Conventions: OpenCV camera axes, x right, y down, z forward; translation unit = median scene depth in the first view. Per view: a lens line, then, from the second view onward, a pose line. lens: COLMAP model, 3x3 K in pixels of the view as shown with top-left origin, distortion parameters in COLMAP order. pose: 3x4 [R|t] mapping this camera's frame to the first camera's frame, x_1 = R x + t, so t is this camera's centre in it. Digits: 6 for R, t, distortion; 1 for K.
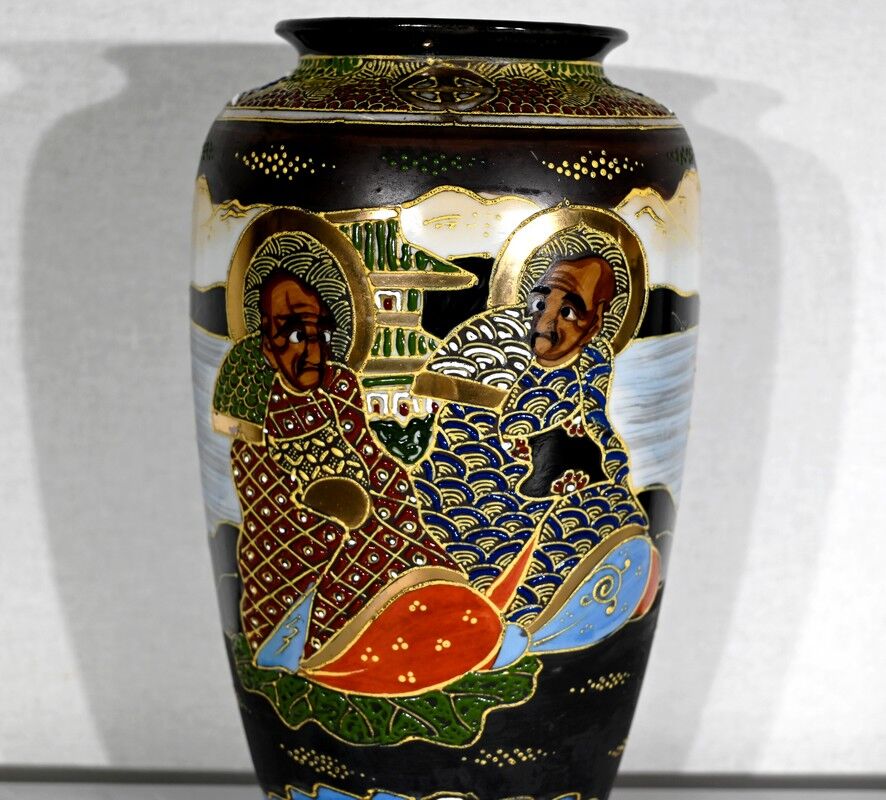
lens RADIAL K [[1703.4, 0, 445.5], [0, 1703.4, 394.1], [0, 0, 1]] dist [-0.025771, 0.000000]
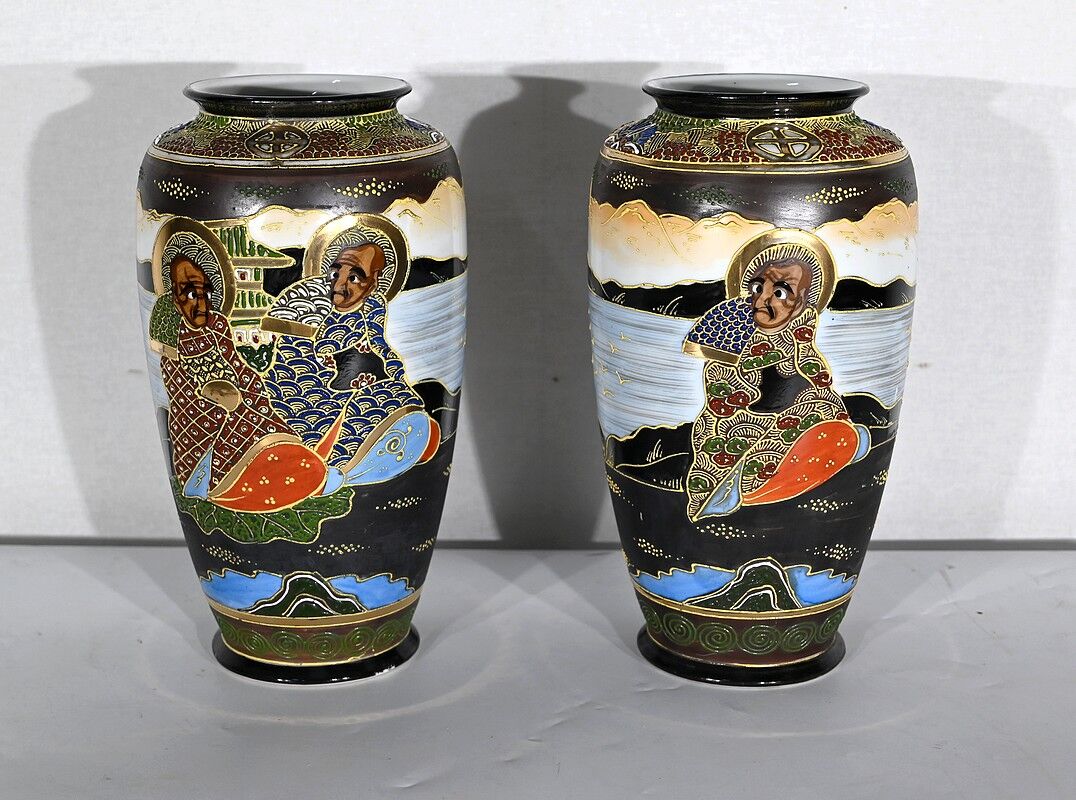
lens RADIAL K [[1873.6, 0, 523.6], [0, 1873.6, 371.7], [0, 0, 1]] dist [-0.015325, 0.000000]
pose [[0.999156, -0.016136, -0.037777, 0.294294], [0.019153, 0.996538, 0.080906, -0.098725], [0.036341, -0.081562, 0.996006, -0.778974]]
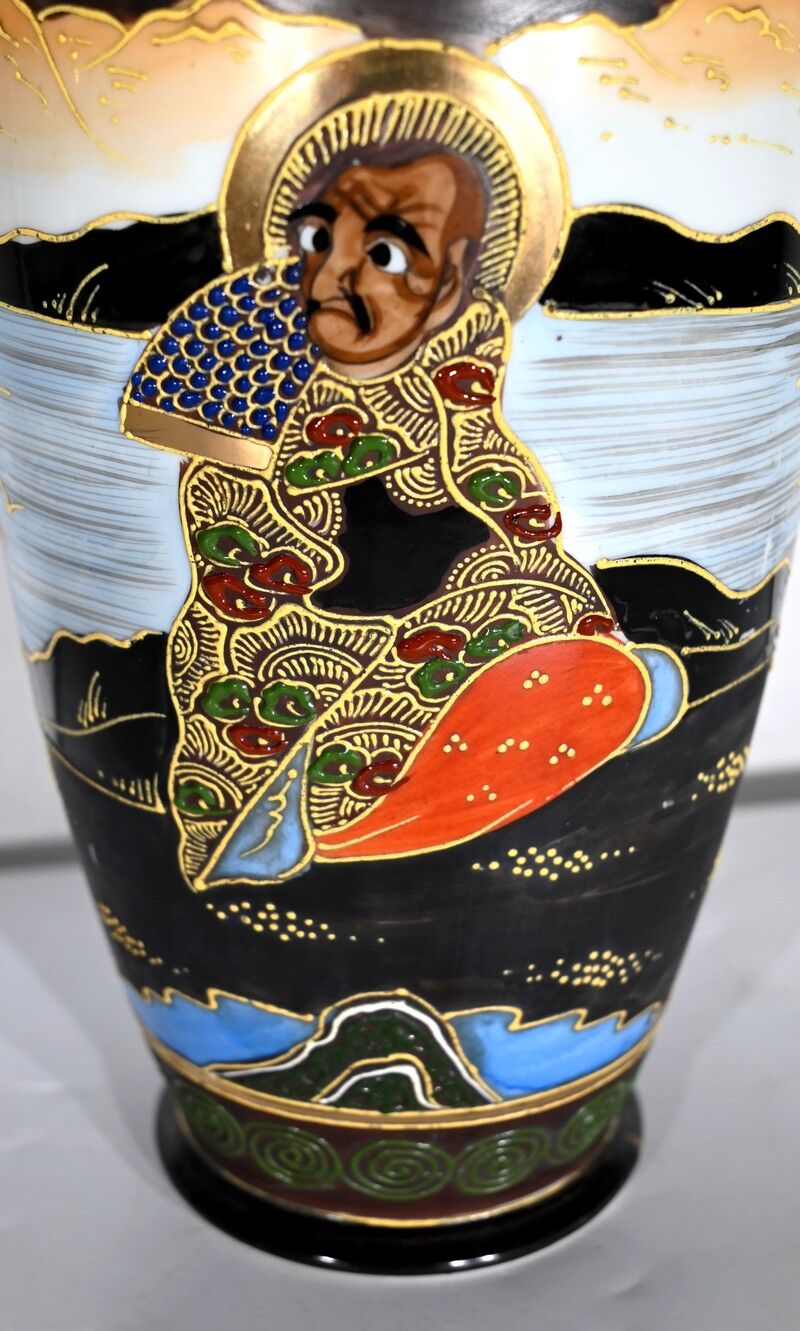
lens RADIAL K [[1904.6, 0, 367.2], [0, 1904.6, 646.9], [0, 0, 1]] dist [-0.015122, 0.000000]
pose [[0.993235, 0.010429, -0.115652, 0.530362], [0.012653, 0.980308, 0.197071, -0.022560], [0.115430, -0.197201, 0.973544, 0.400022]]
